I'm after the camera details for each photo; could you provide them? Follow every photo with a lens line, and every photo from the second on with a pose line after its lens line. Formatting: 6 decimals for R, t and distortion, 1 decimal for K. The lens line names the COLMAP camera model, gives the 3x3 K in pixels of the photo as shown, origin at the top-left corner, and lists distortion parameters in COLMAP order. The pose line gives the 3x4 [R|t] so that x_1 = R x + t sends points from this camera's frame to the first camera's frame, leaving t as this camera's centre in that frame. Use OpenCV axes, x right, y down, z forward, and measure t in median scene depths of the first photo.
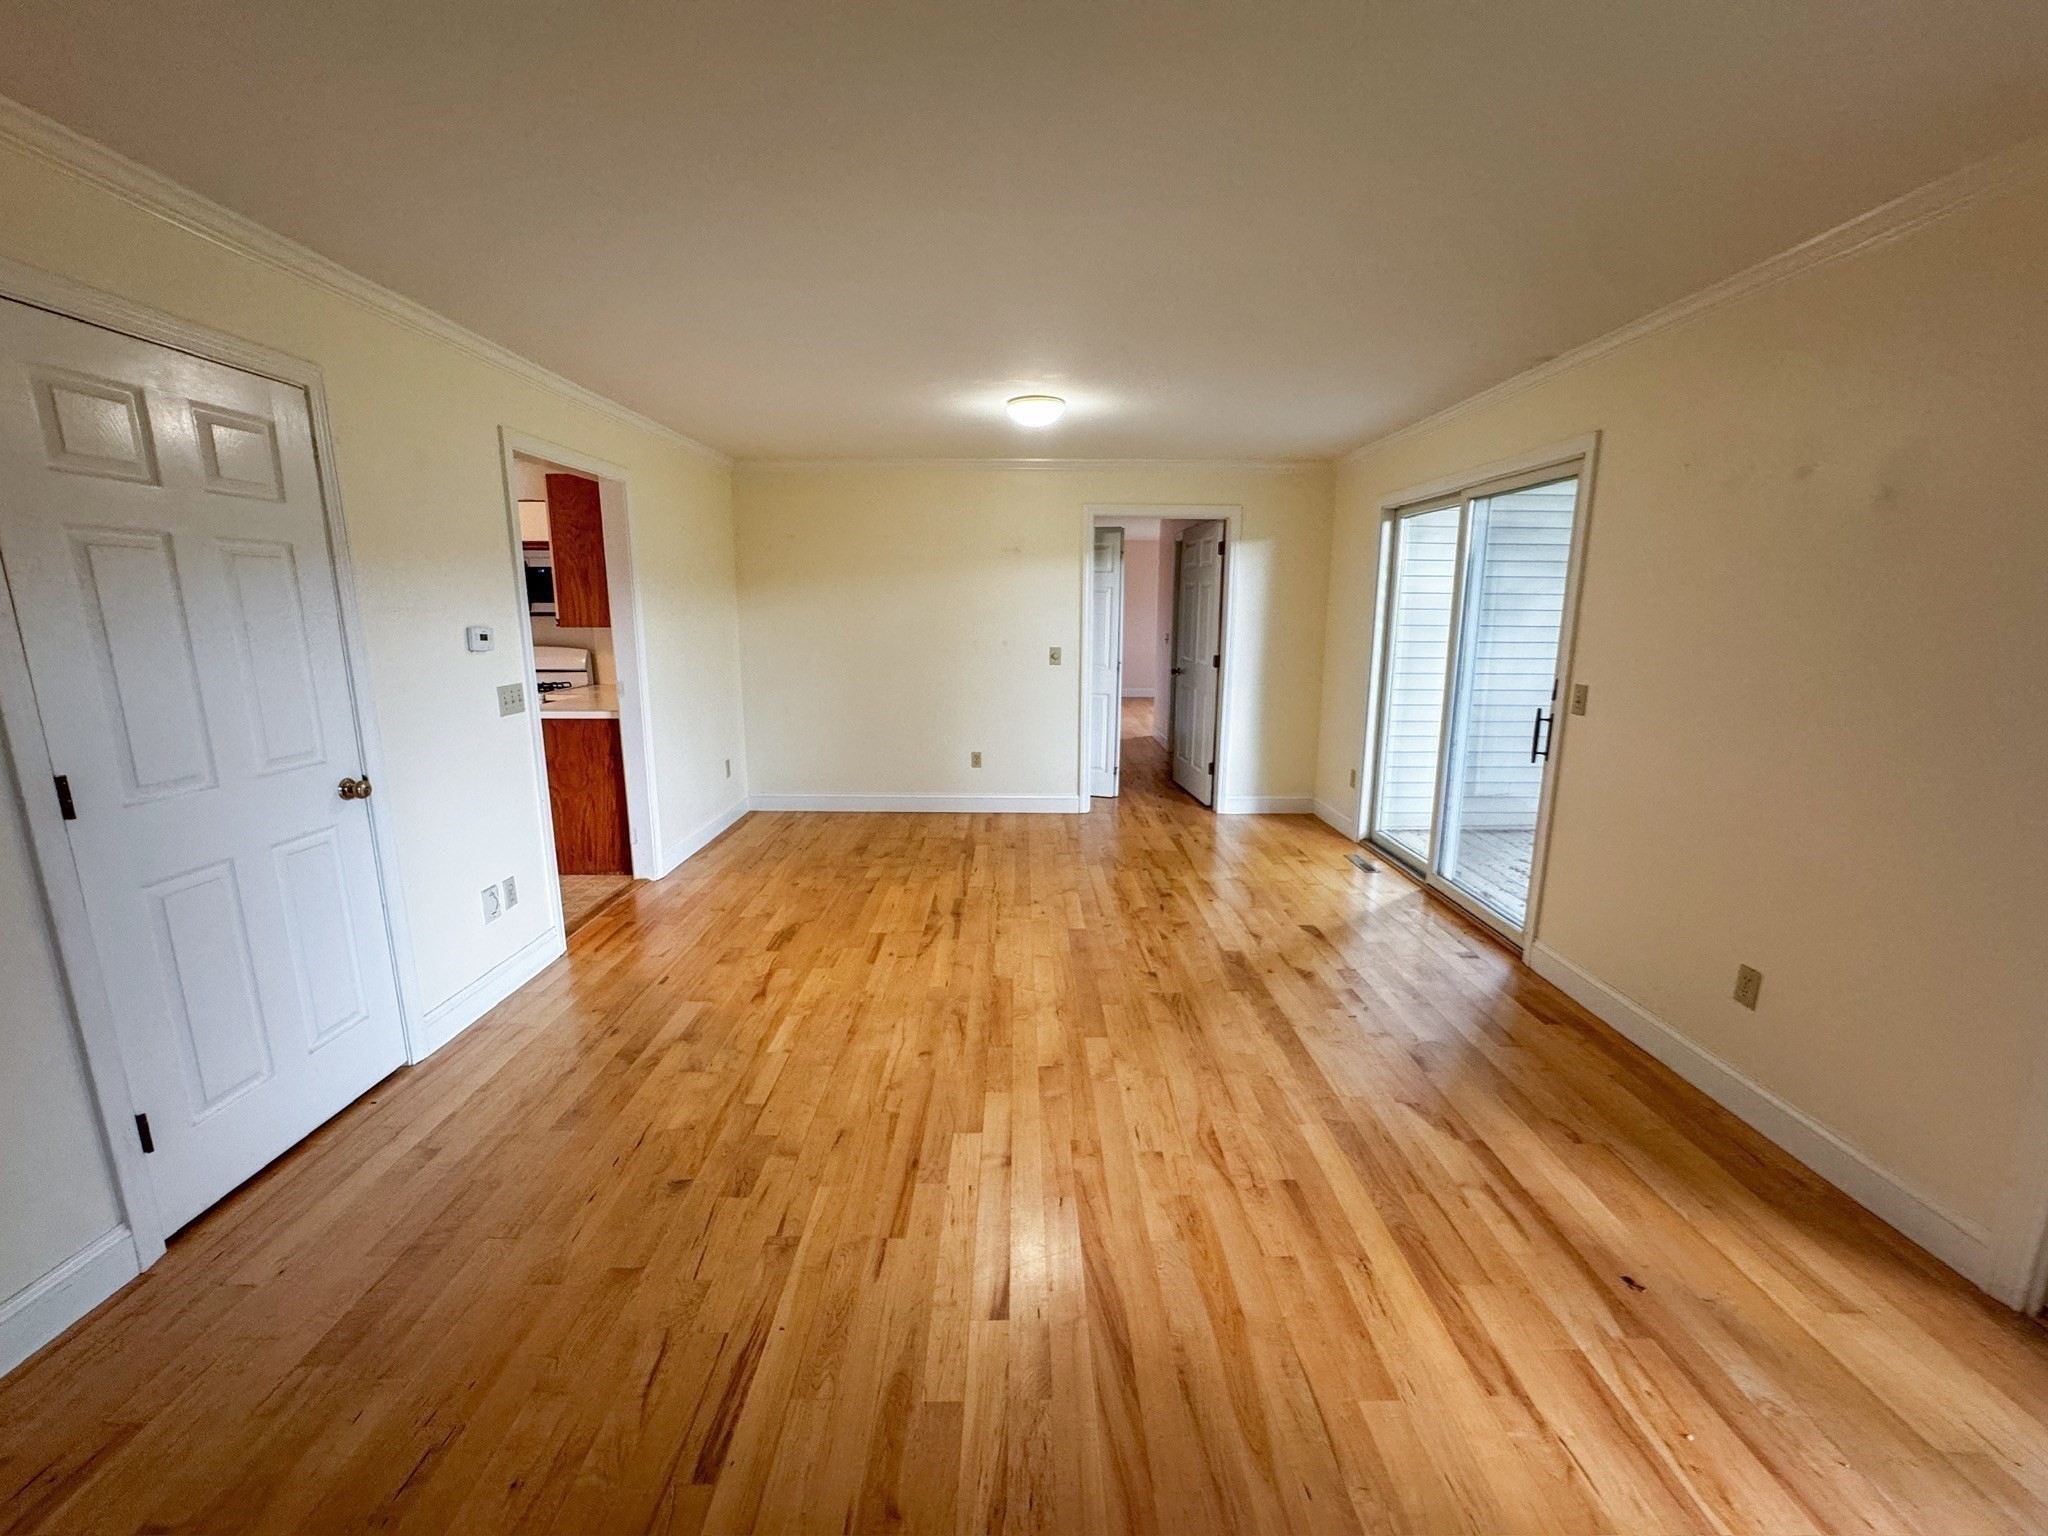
lens RADIAL K [[822.7, 0, 1023.8], [0, 822.7, 767.1], [0, 0, 1]] dist [0.000700, 0.000182]
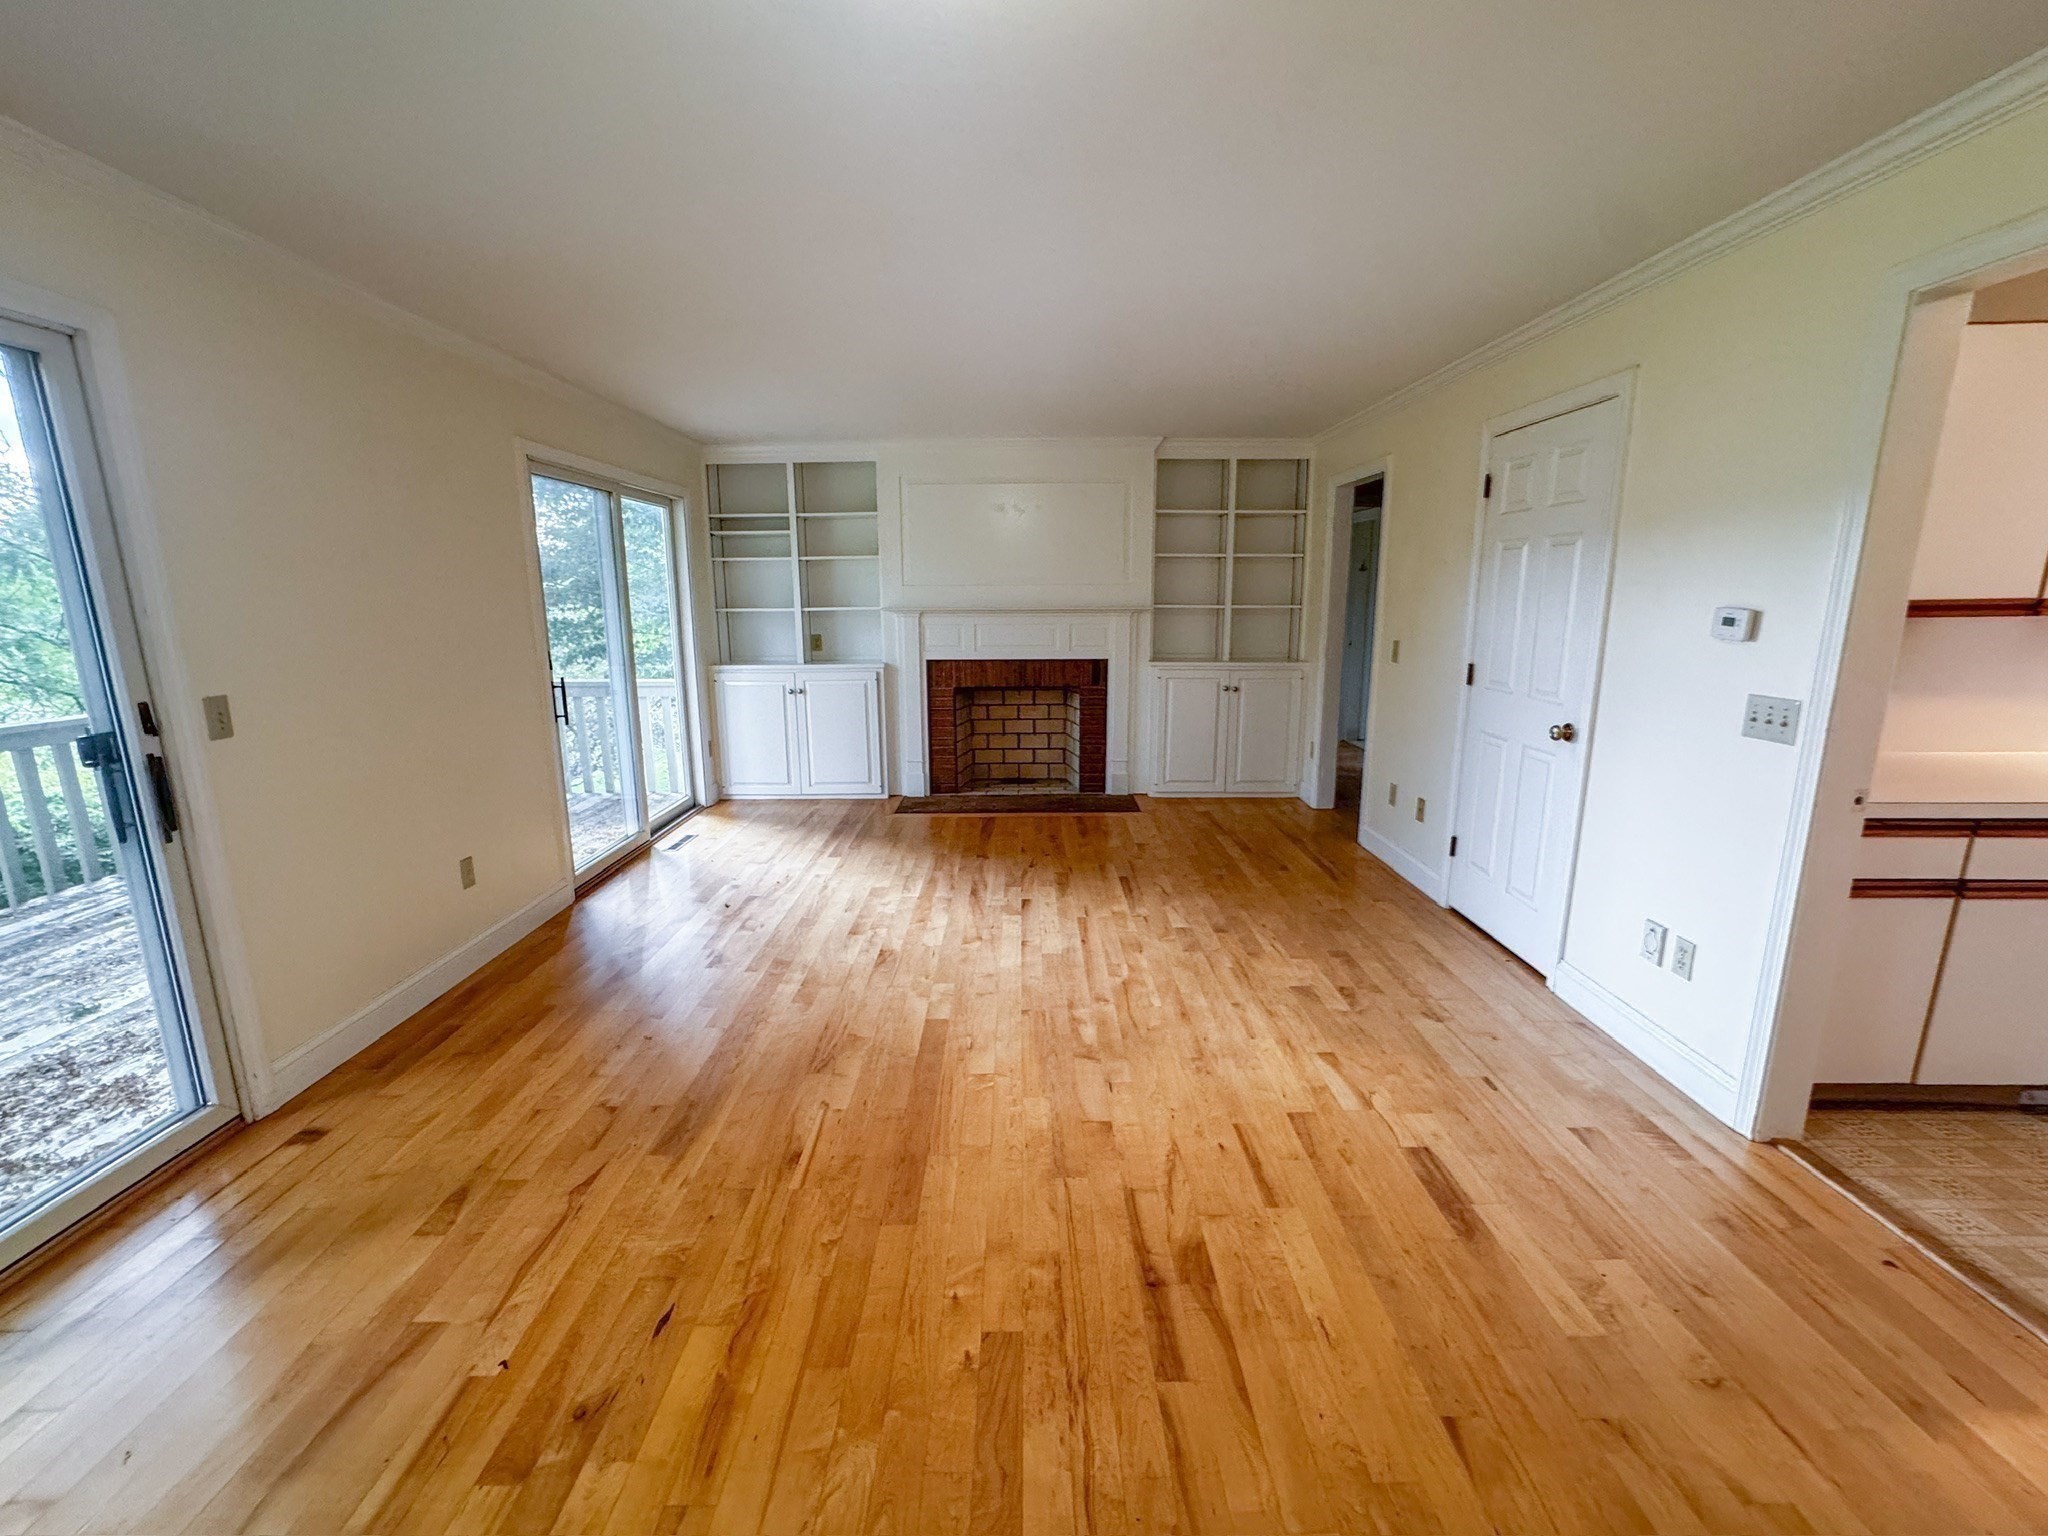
lens RADIAL K [[822.7, 0, 1020.5], [0, 822.7, 758.3], [0, 0, 1]] dist [0.000700, 0.000182]
pose [[-0.999970, 0.003613, 0.006894, -0.022474], [0.006015, 0.920886, 0.389787, -0.394399], [-0.004940, 0.389816, -0.920879, 2.028842]]
